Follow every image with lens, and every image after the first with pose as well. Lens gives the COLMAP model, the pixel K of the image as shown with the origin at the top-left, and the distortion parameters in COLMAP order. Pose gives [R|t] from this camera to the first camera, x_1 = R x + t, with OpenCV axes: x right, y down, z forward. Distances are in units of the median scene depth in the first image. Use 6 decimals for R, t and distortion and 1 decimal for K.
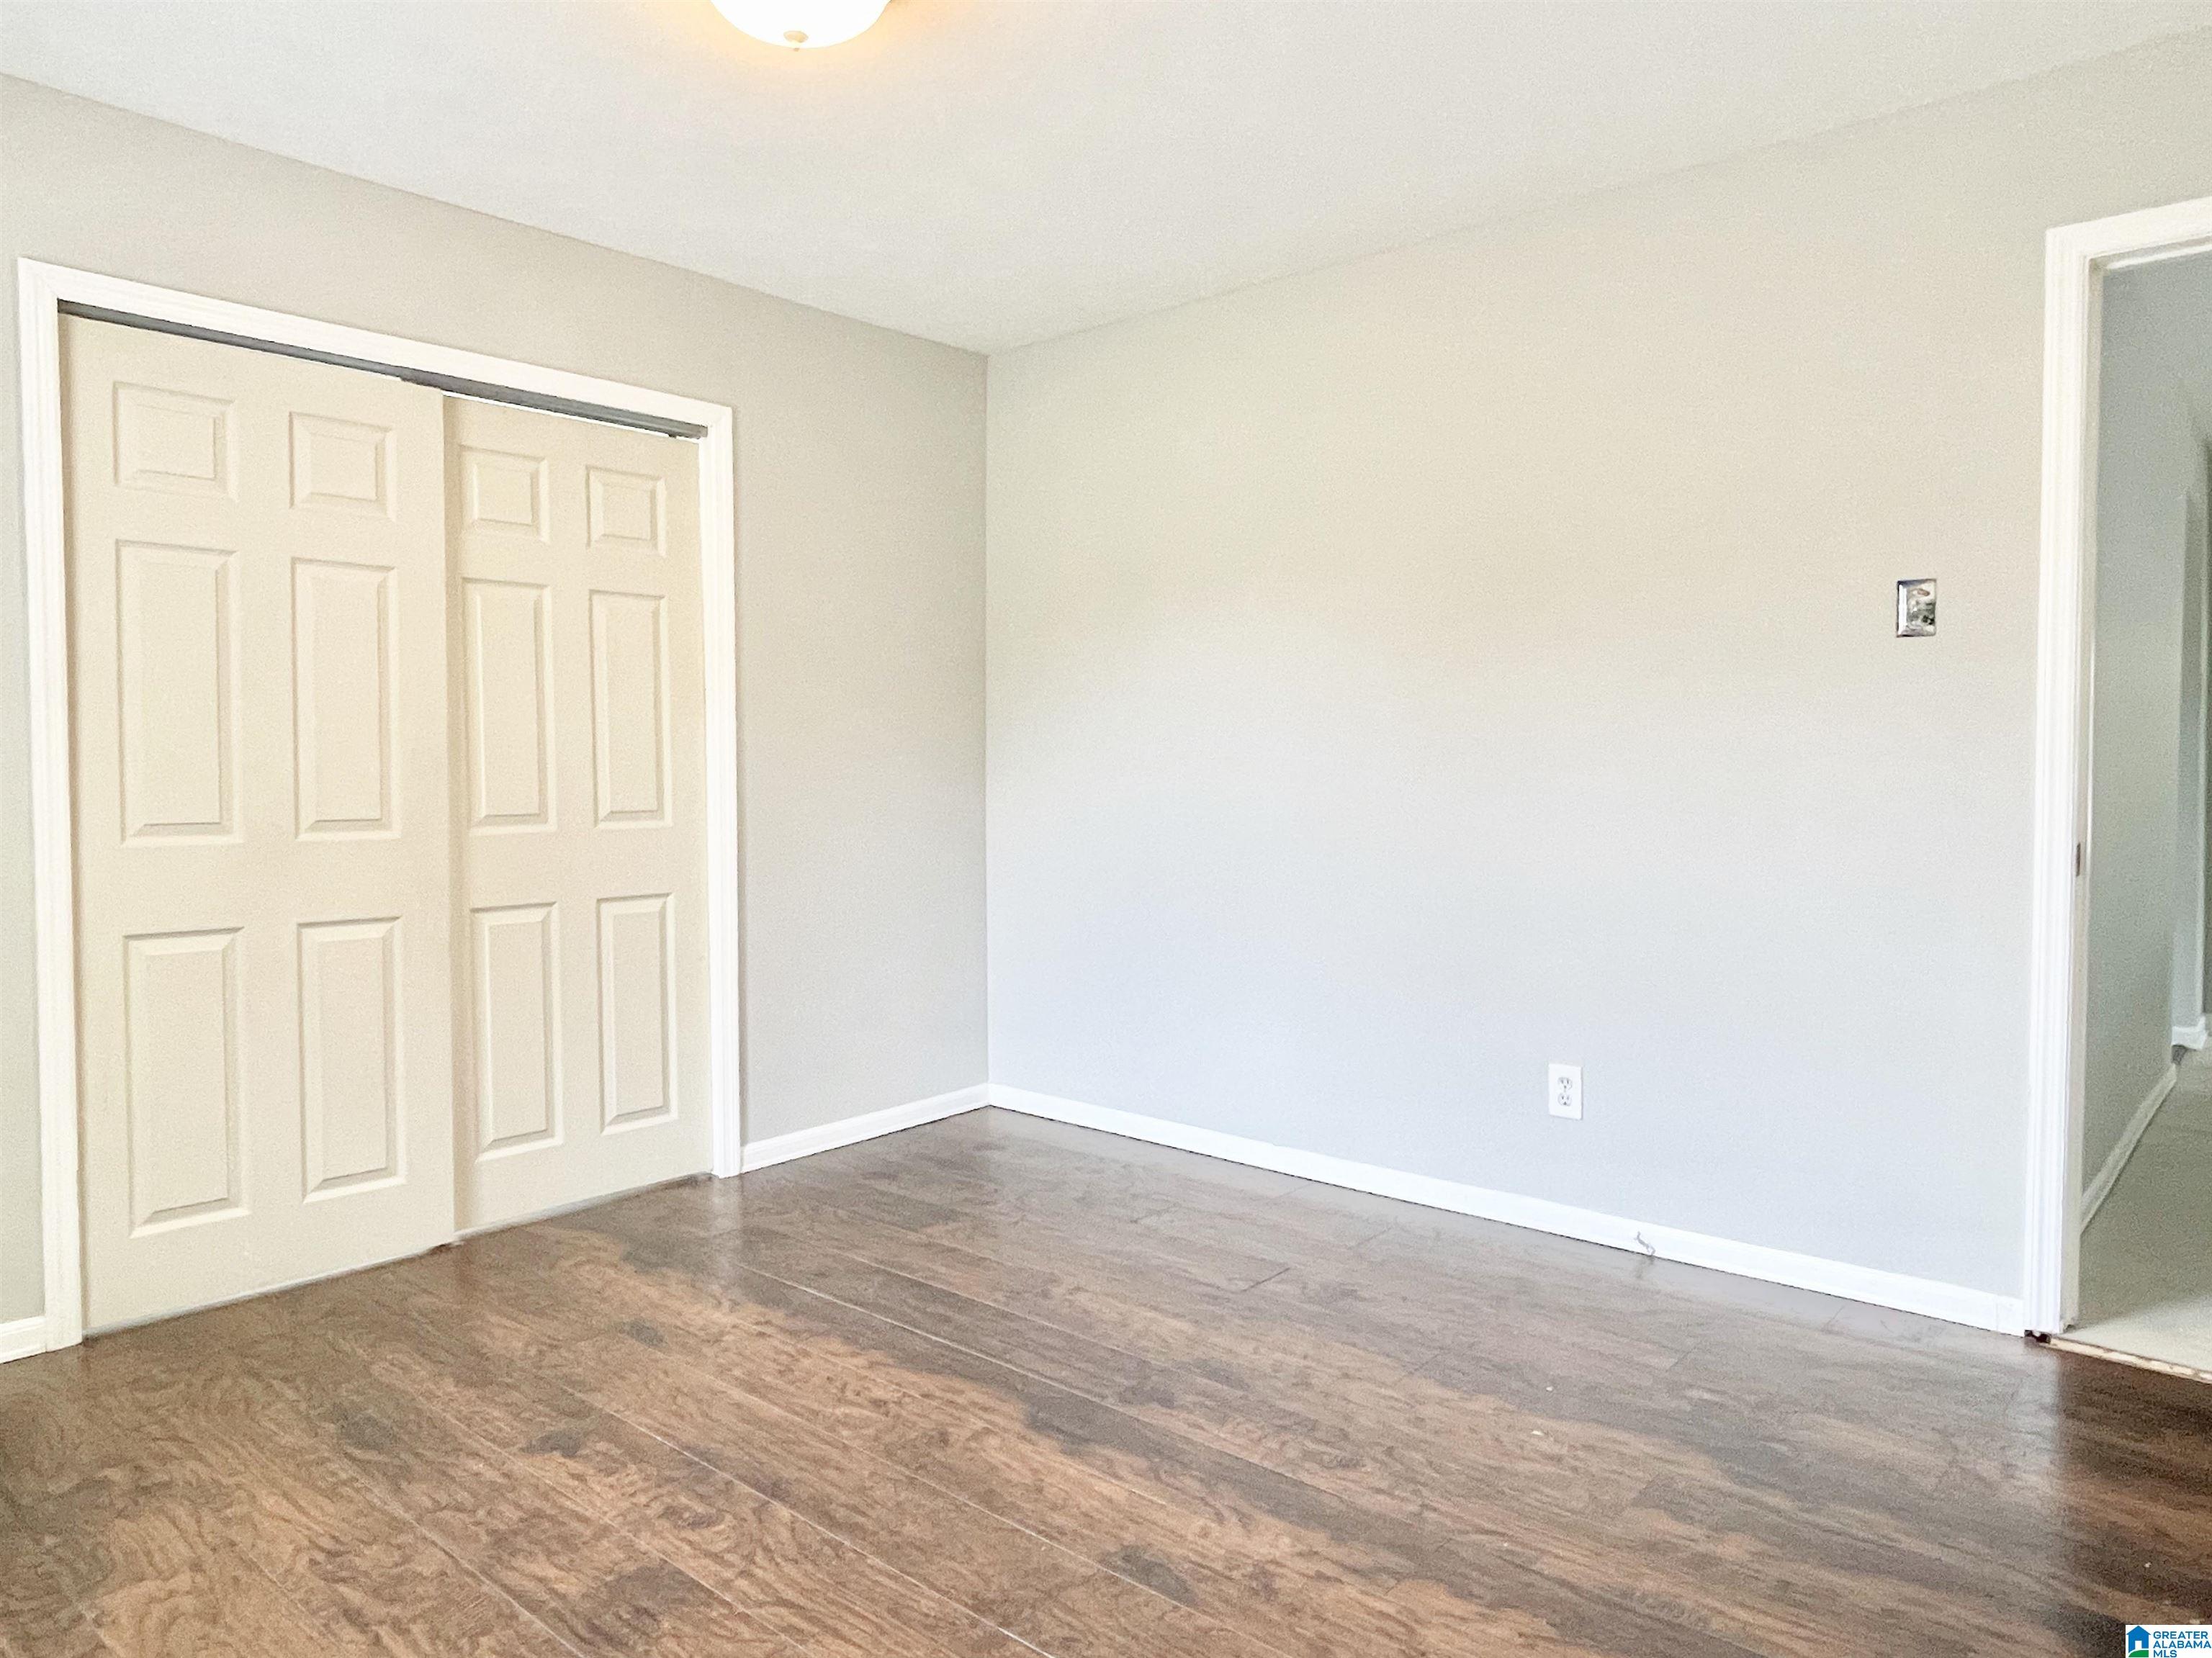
lens RADIAL K [[1387.5, 0, 1095.5], [0, 1387.5, 824.7], [0, 0, 1]] dist [-0.000284, -0.001493]
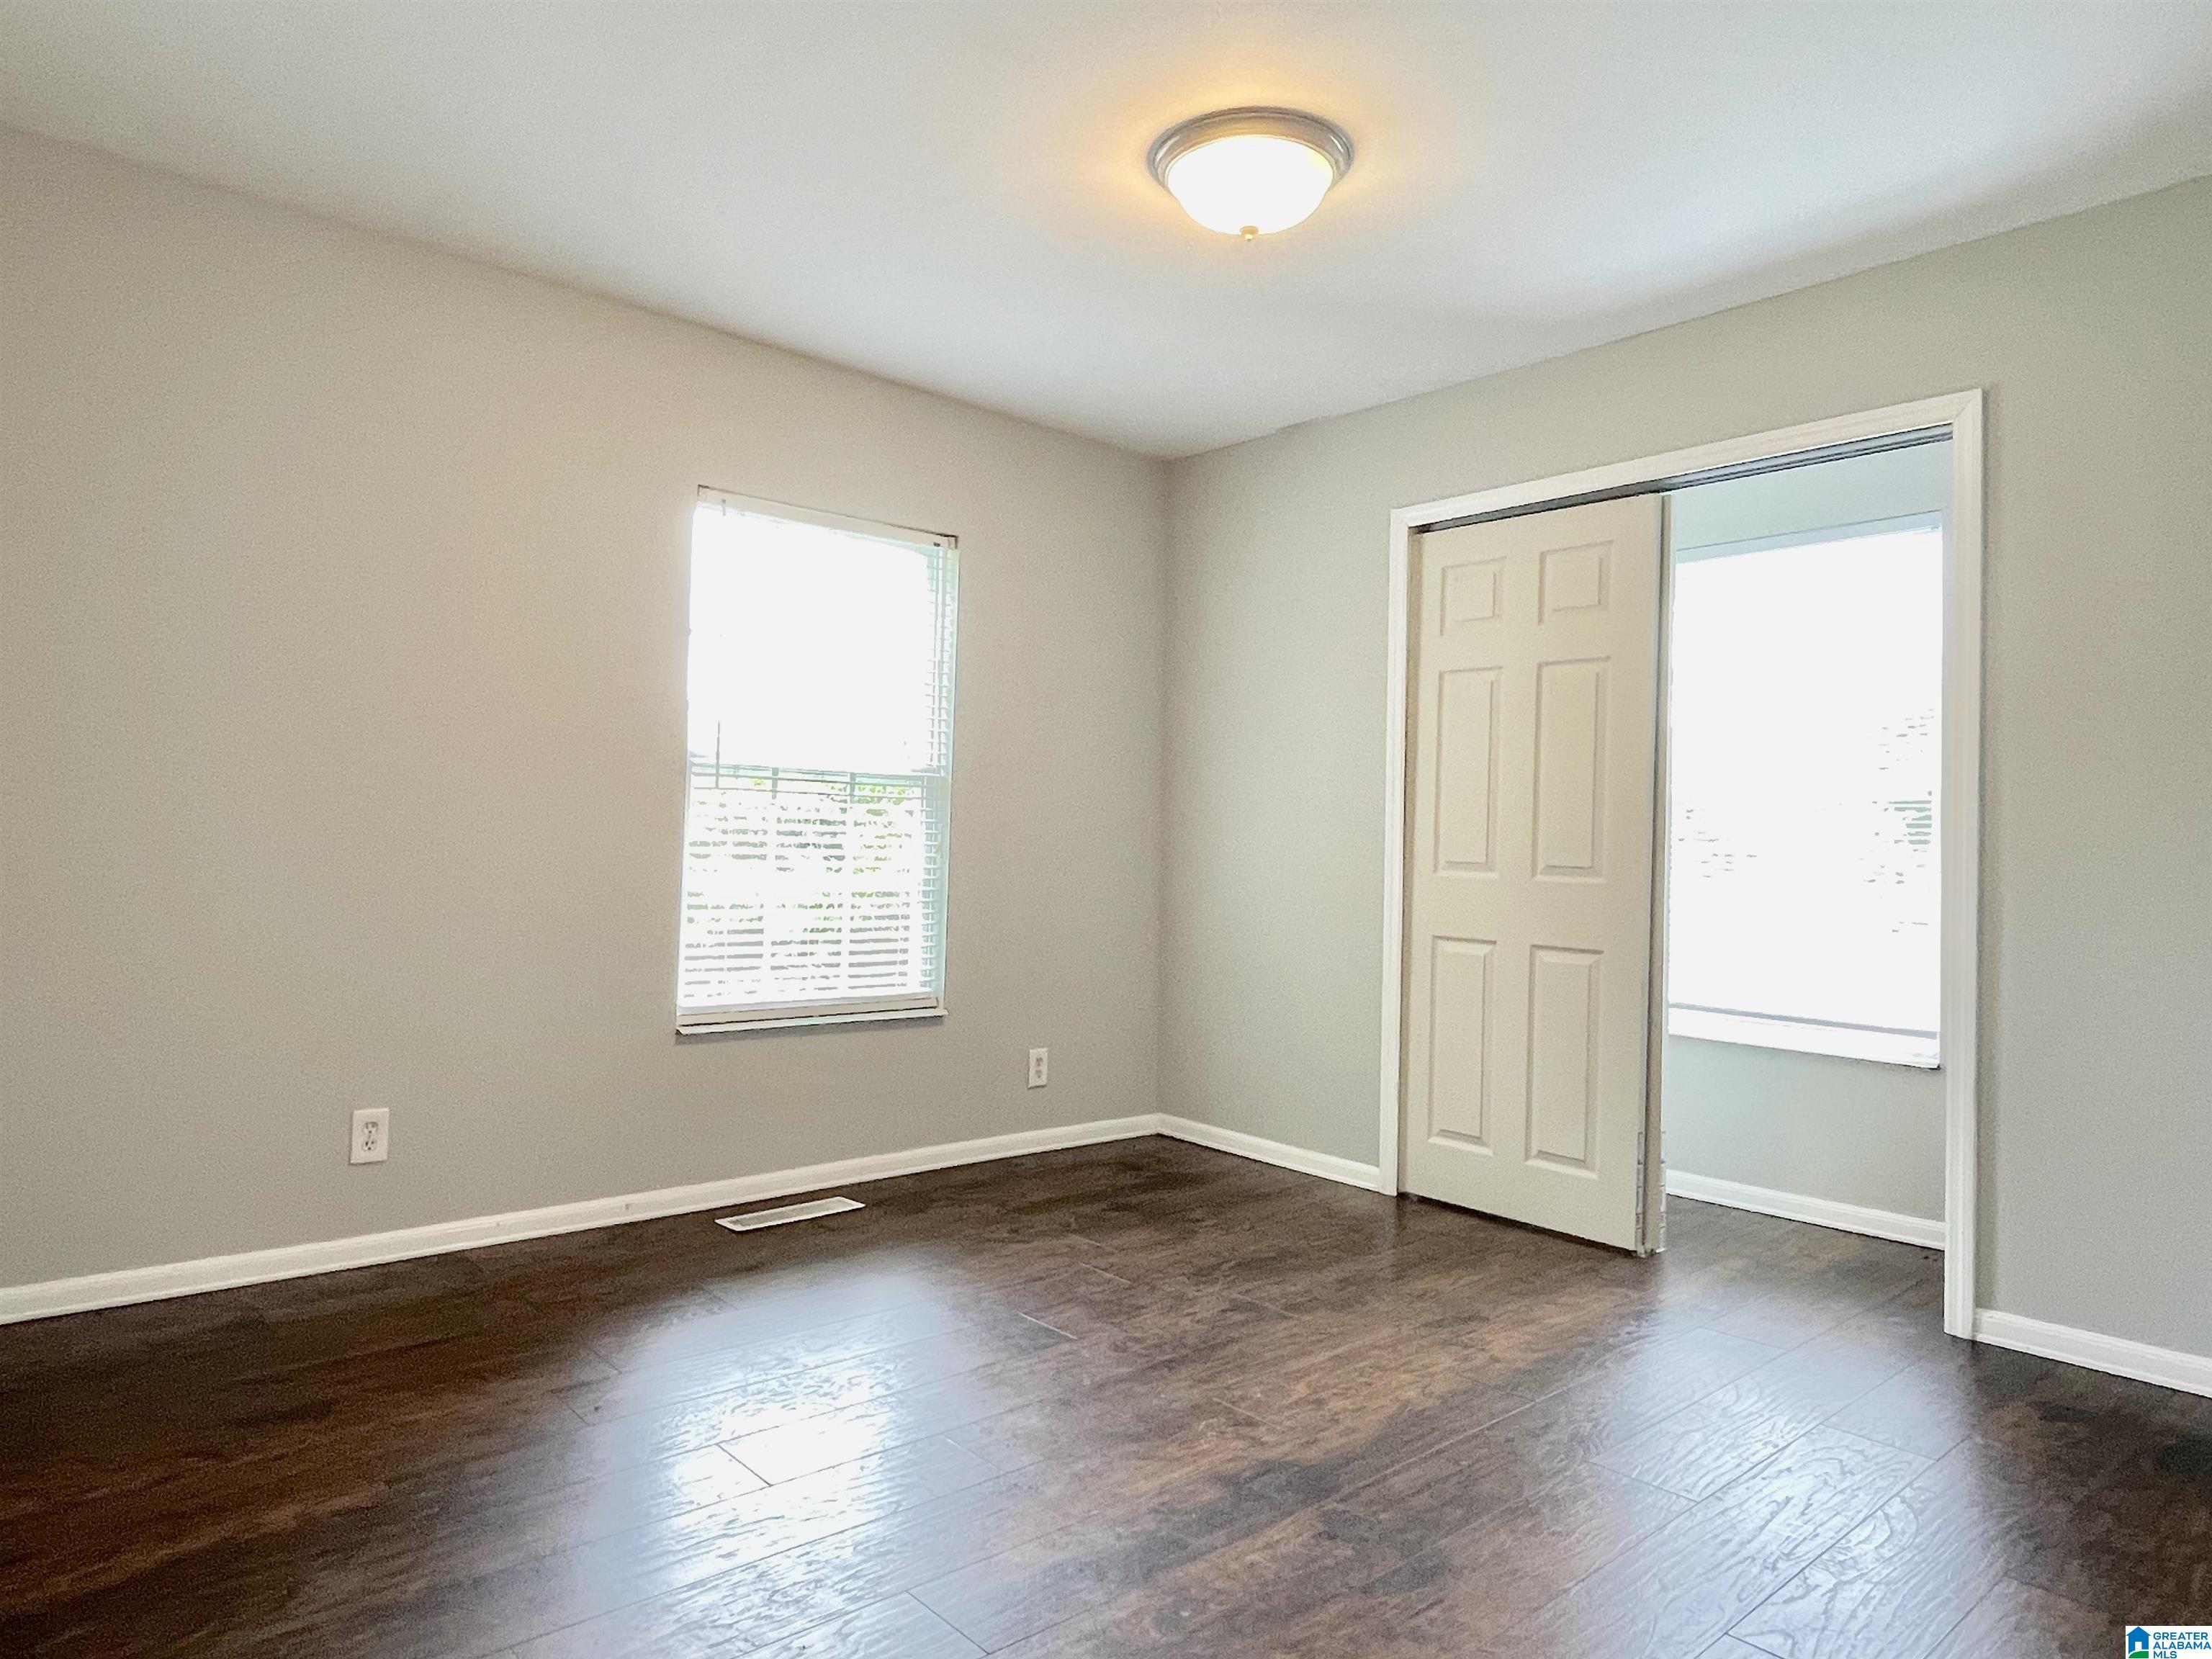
lens RADIAL K [[1366.5, 0, 1095.0], [0, 1366.5, 825.2], [0, 0, 1]] dist [-0.000038, -0.002041]
pose [[-0.106683, -0.003027, -0.994288, 0.758147], [-0.057096, 0.998364, 0.003087, -0.021513], [0.992652, 0.057099, -0.106682, 0.750783]]
